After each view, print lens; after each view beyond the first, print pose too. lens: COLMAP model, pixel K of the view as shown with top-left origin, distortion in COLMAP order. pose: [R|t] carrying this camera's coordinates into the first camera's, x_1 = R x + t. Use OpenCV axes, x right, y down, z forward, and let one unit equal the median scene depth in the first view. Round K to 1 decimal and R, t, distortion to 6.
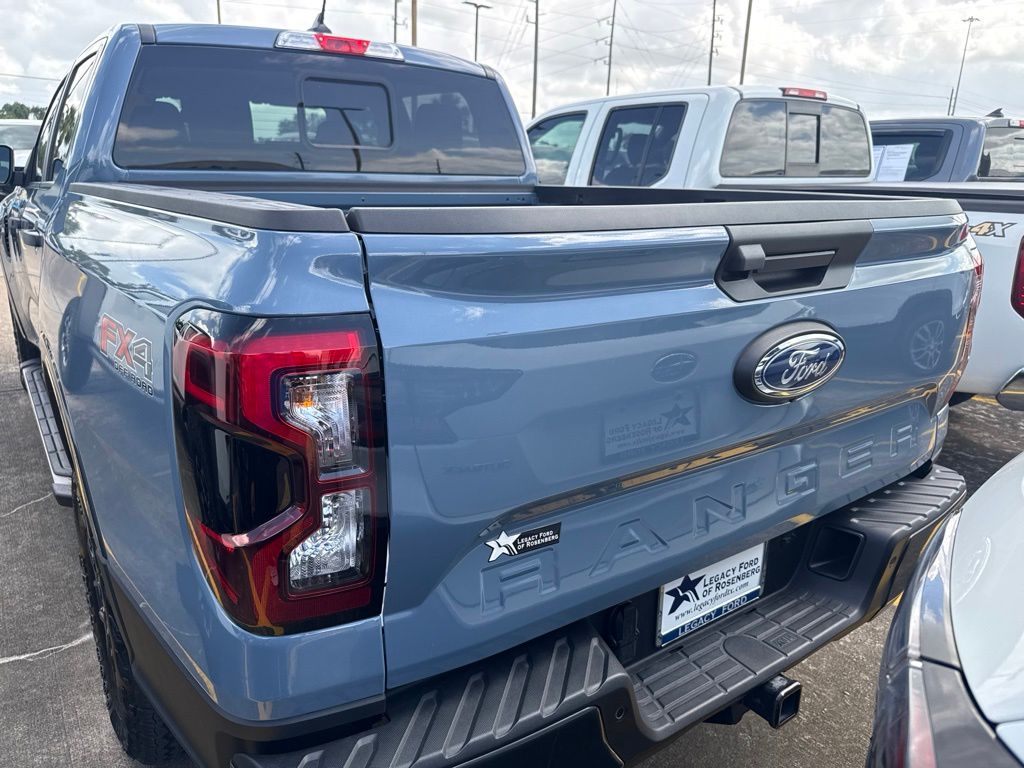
lens RADIAL K [[735.1, 0, 512.0], [0, 735.1, 384.0], [0, 0, 1]] dist [0.005607, 0.001227]
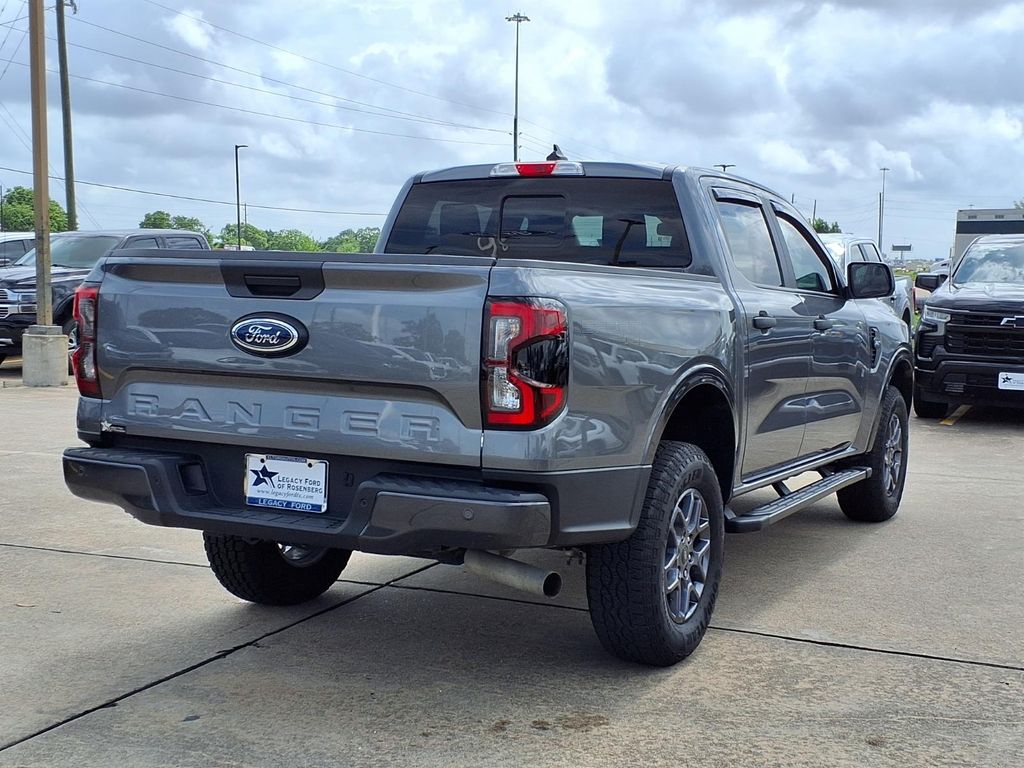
lens RADIAL K [[1351.0, 0, 551.9], [0, 1351.0, 384.5], [0, 0, 1]] dist [0.270796, -0.868453]
pose [[0.456248, 0.055124, -0.888144, 3.305661], [-0.271772, 0.959023, -0.080089, 0.149944], [0.847336, 0.277913, 0.452533, 0.077098]]
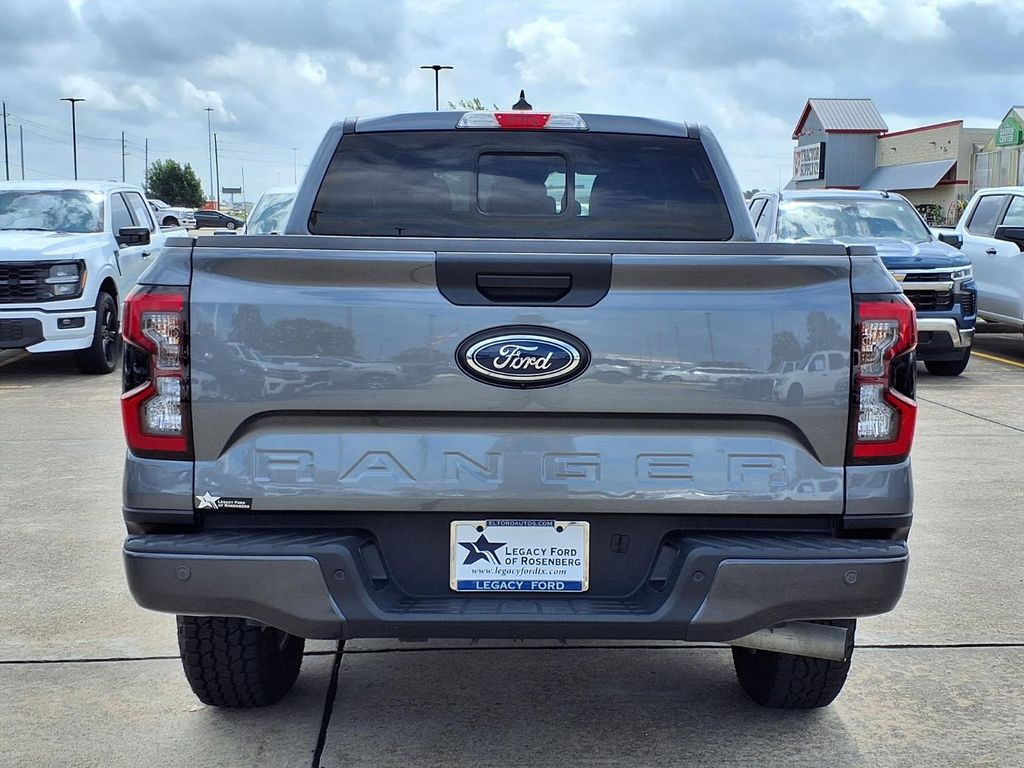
lens RADIAL K [[1351.0, 0, 551.9], [0, 1351.0, 384.5], [0, 0, 1]] dist [0.270796, -0.868453]
pose [[0.824532, 0.048135, -0.563764, 1.585457], [-0.157715, 0.976437, -0.147296, 0.325485], [0.543390, 0.210364, 0.812695, -0.830078]]
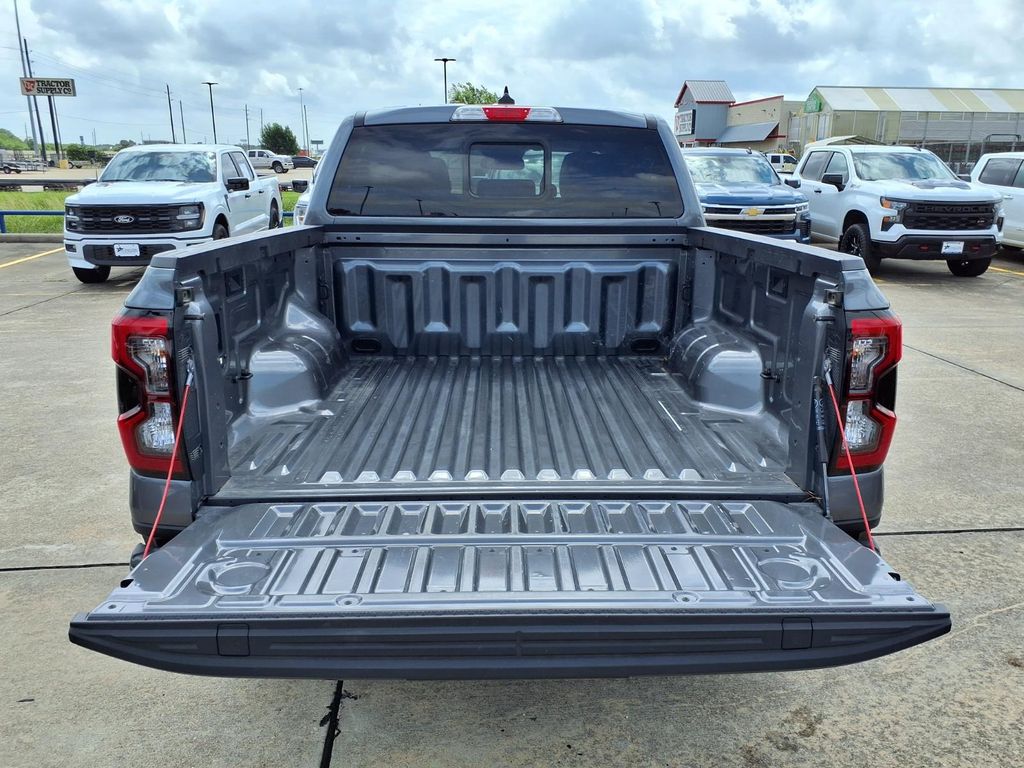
lens RADIAL K [[830.7, 0, 528.3], [0, 830.7, 390.3], [0, 0, 1]] dist [0.003958, 0.008186]
pose [[0.829942, 0.127541, -0.543074, 1.050469], [-0.151546, 0.988450, 0.000541, -0.019193], [0.536870, 0.081852, 0.839685, -0.183069]]
